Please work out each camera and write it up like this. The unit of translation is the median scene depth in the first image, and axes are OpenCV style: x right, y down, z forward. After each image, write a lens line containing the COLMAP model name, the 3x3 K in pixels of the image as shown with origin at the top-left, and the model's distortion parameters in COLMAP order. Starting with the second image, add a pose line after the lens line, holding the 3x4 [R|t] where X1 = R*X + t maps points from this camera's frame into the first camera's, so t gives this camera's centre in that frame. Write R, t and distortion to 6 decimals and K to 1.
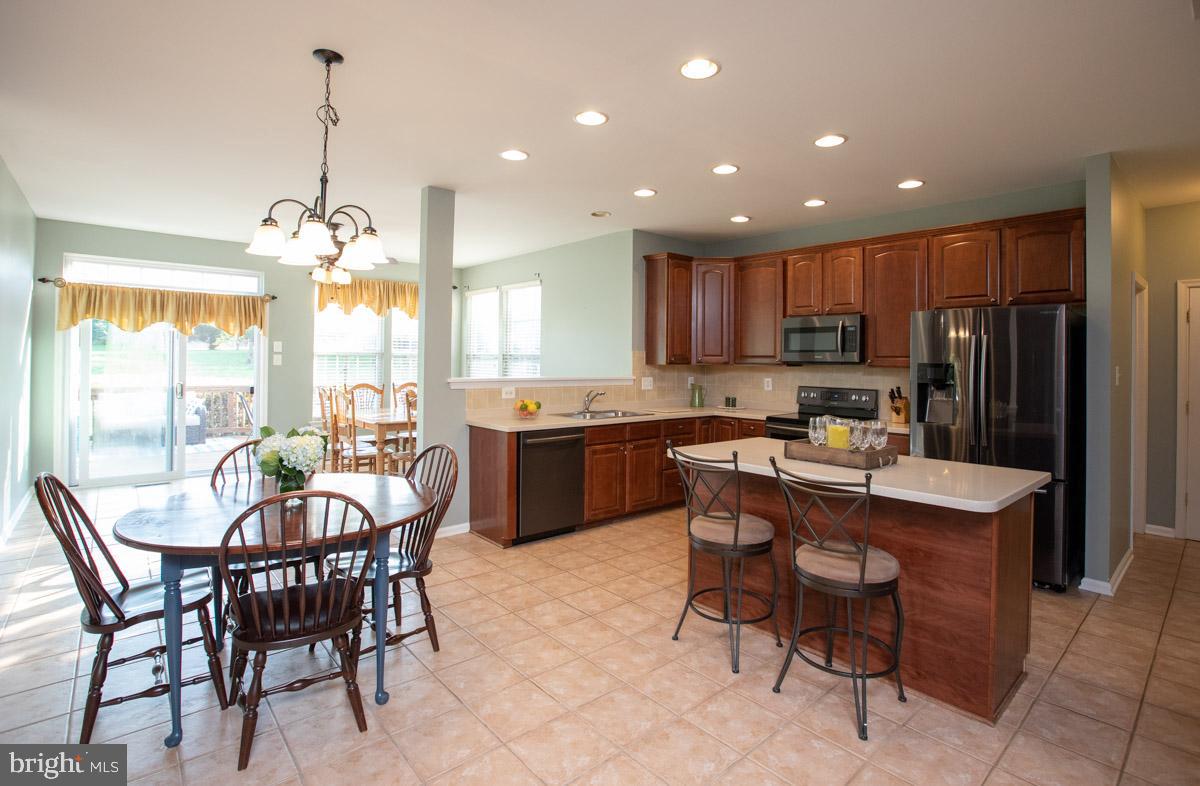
lens RADIAL K [[573.5, 0, 582.3], [0, 573.5, 355.2], [0, 0, 1]] dist [-0.013376, 0.014668]
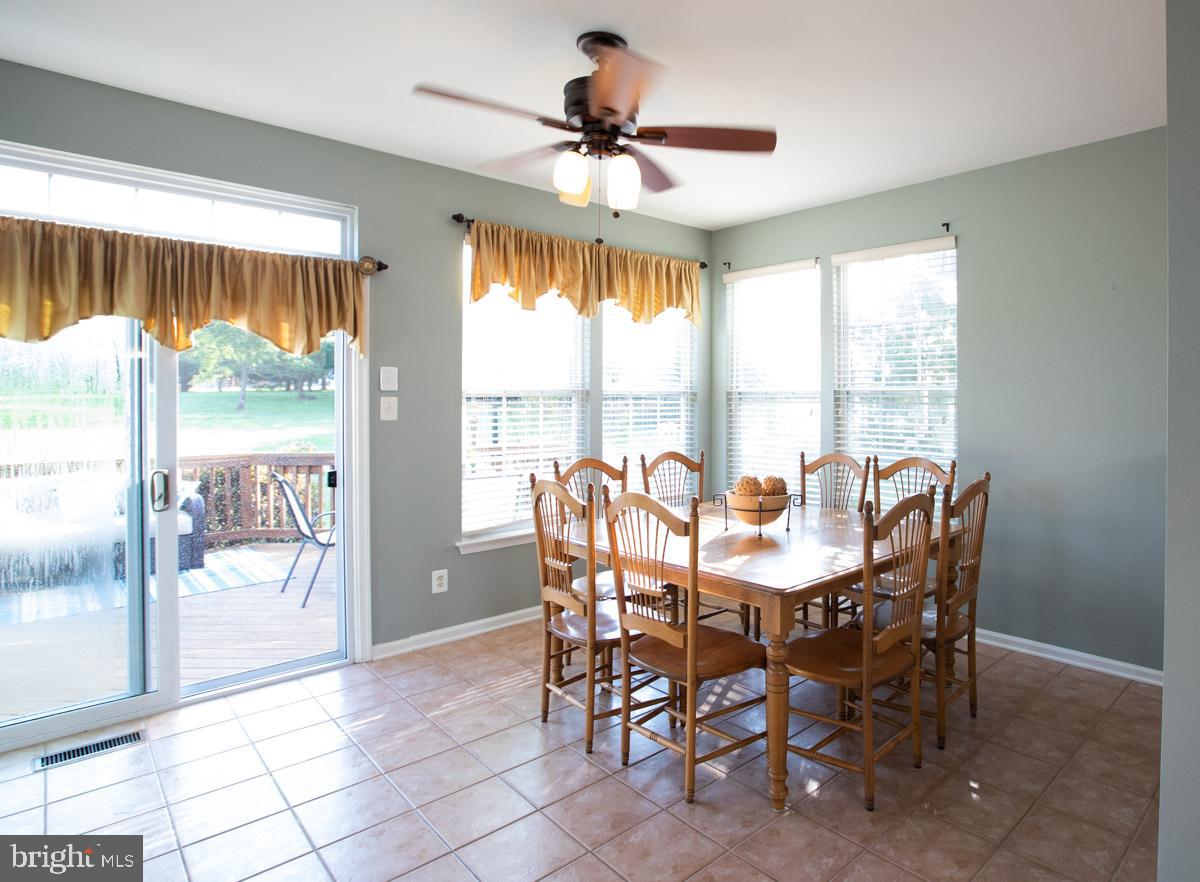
lens RADIAL K [[545.8, 0, 601.1], [0, 545.8, 399.9], [0, 0, 1]] dist [-0.017748, 0.000089]
pose [[0.994827, -0.015141, 0.100451, -0.411616], [0.013827, 0.999810, 0.013761, -0.002070], [-0.100640, -0.012300, 0.994847, 0.563152]]
